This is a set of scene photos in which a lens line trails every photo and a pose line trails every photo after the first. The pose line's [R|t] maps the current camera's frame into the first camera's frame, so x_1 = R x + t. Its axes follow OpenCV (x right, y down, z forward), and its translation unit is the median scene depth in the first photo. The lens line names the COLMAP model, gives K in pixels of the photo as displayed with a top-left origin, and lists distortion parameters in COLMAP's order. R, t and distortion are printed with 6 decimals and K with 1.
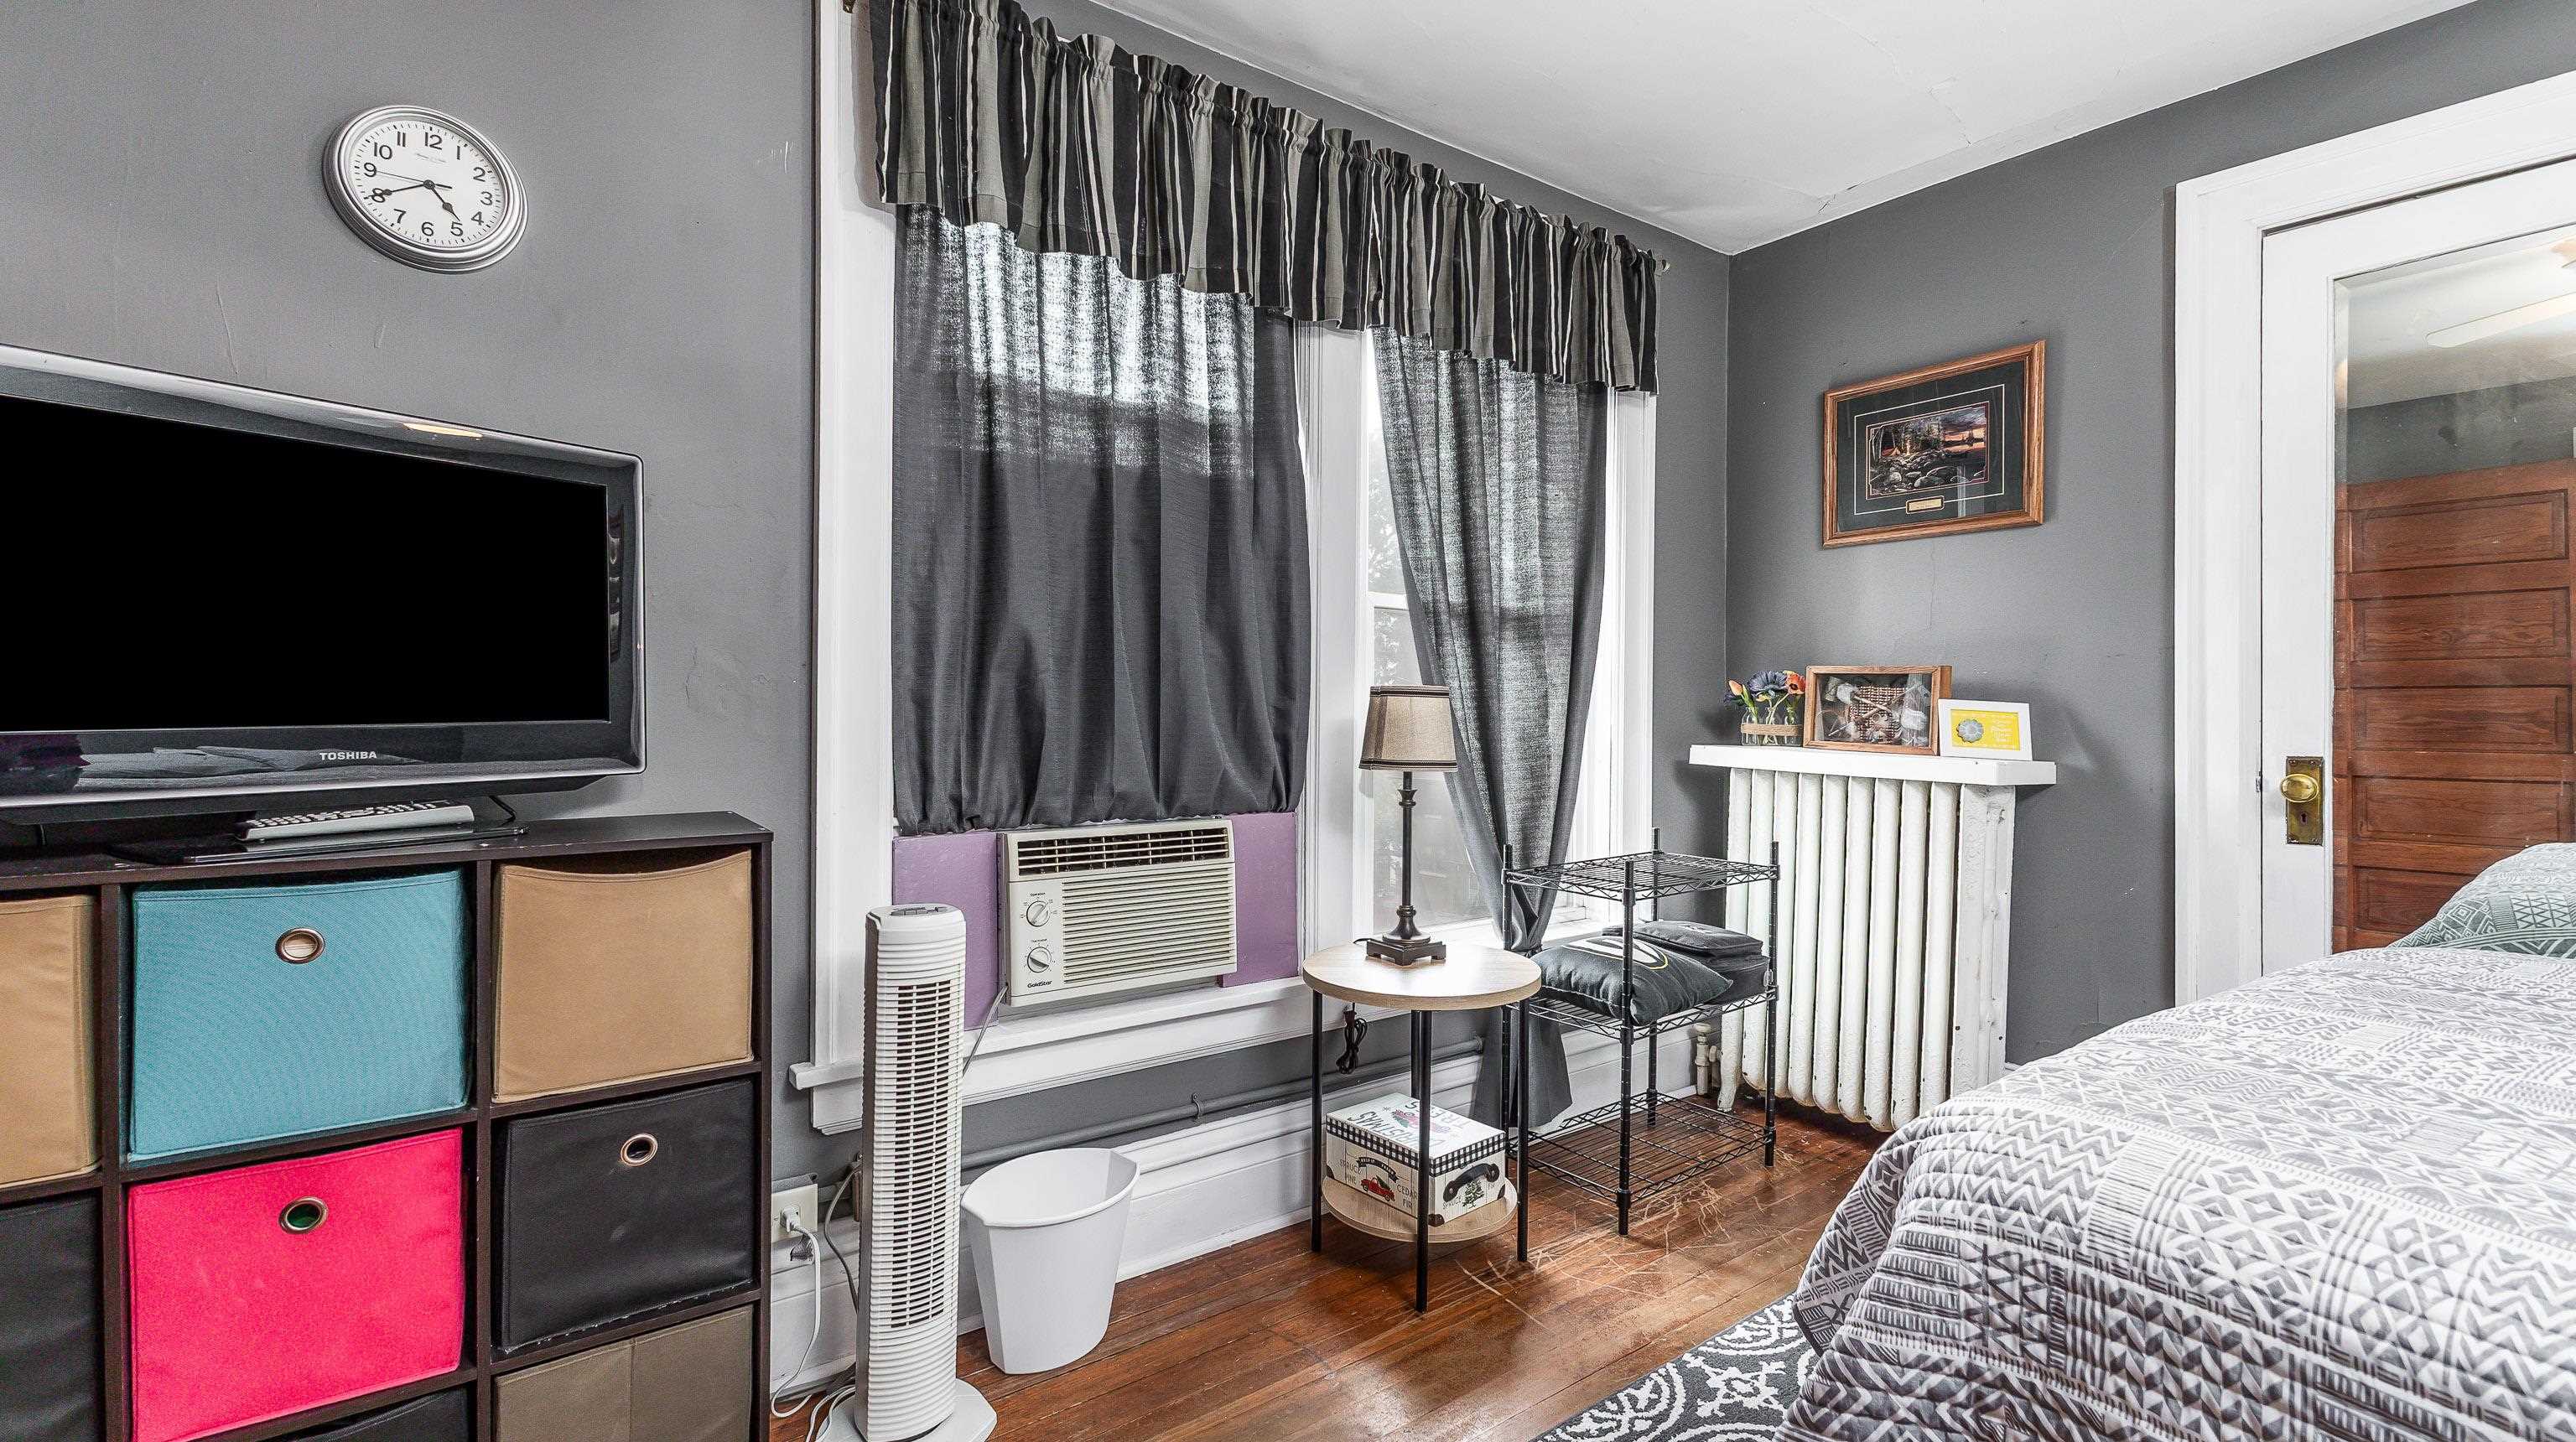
lens RADIAL K [[1141.4, 0, 1290.6], [0, 1141.4, 721.3], [0, 0, 1]] dist [0.010225, 0.000171]
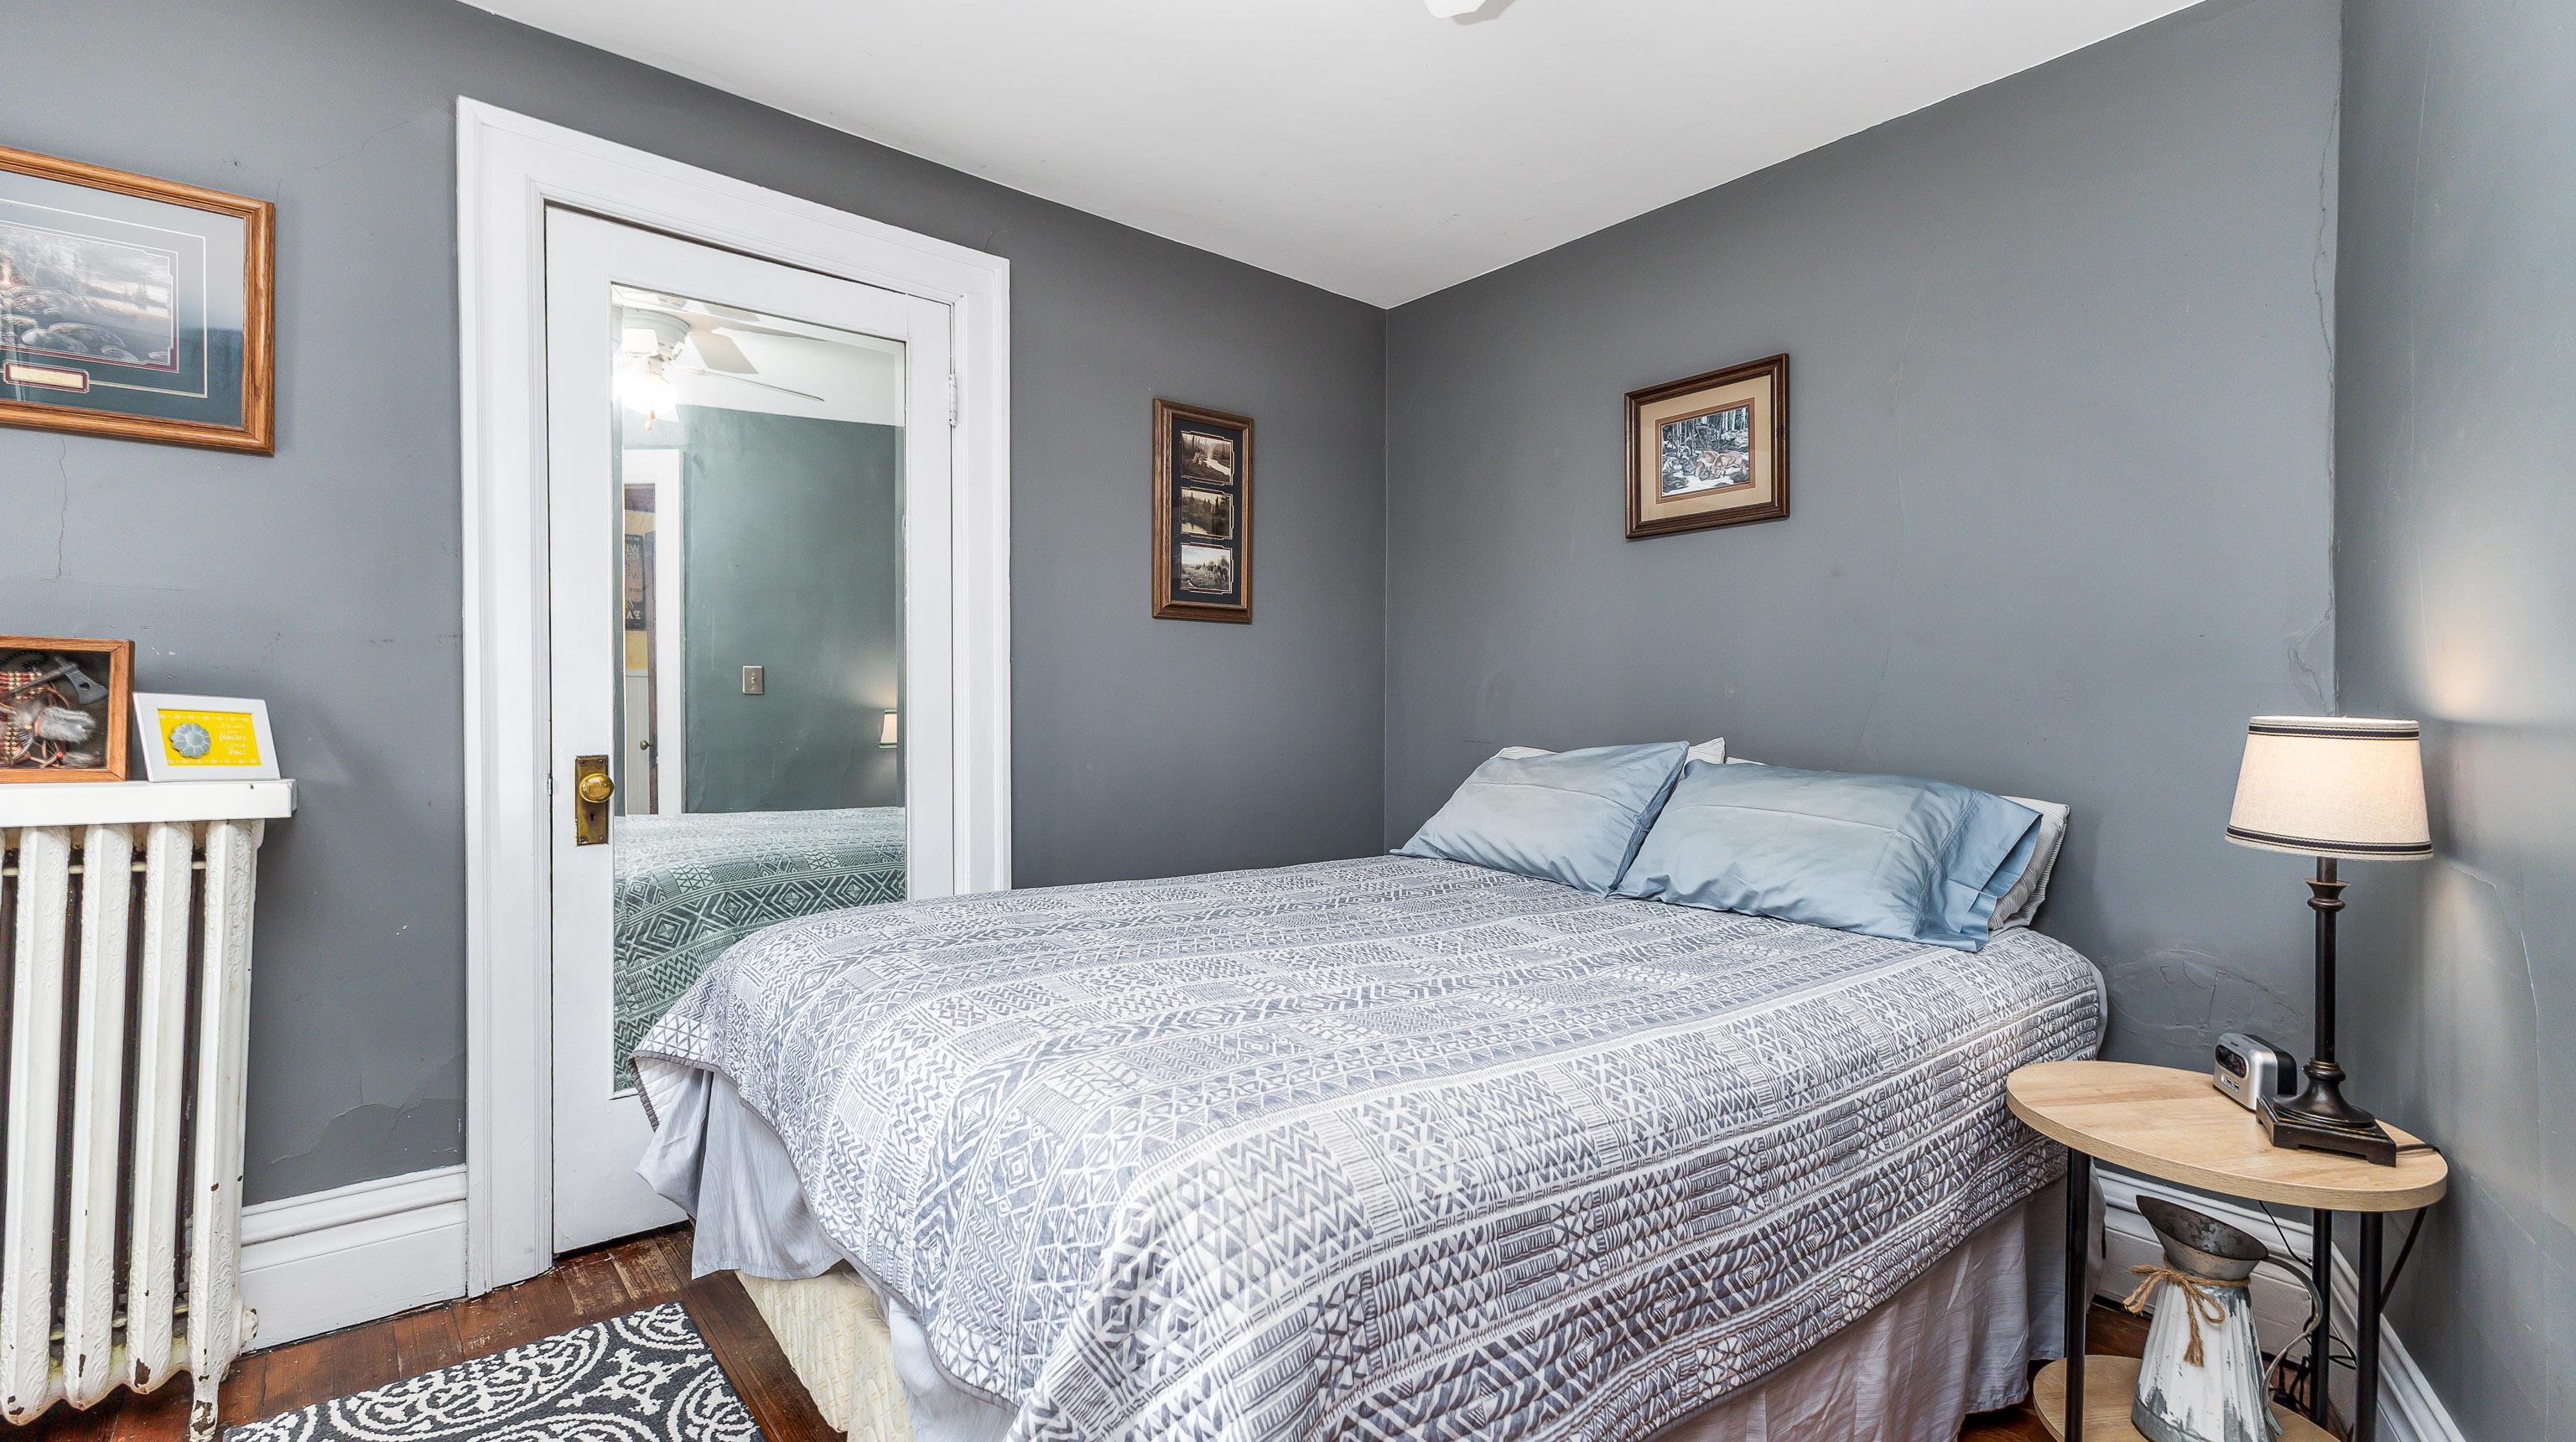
lens RADIAL K [[1141.4, 0, 1289.6], [0, 1141.4, 717.1], [0, 0, 1]] dist [0.010225, 0.000171]
pose [[-0.061363, -0.012805, 0.998033, -0.136177], [0.006450, 0.999892, 0.013225, -0.011575], [-0.998095, 0.007249, -0.061274, 0.463003]]
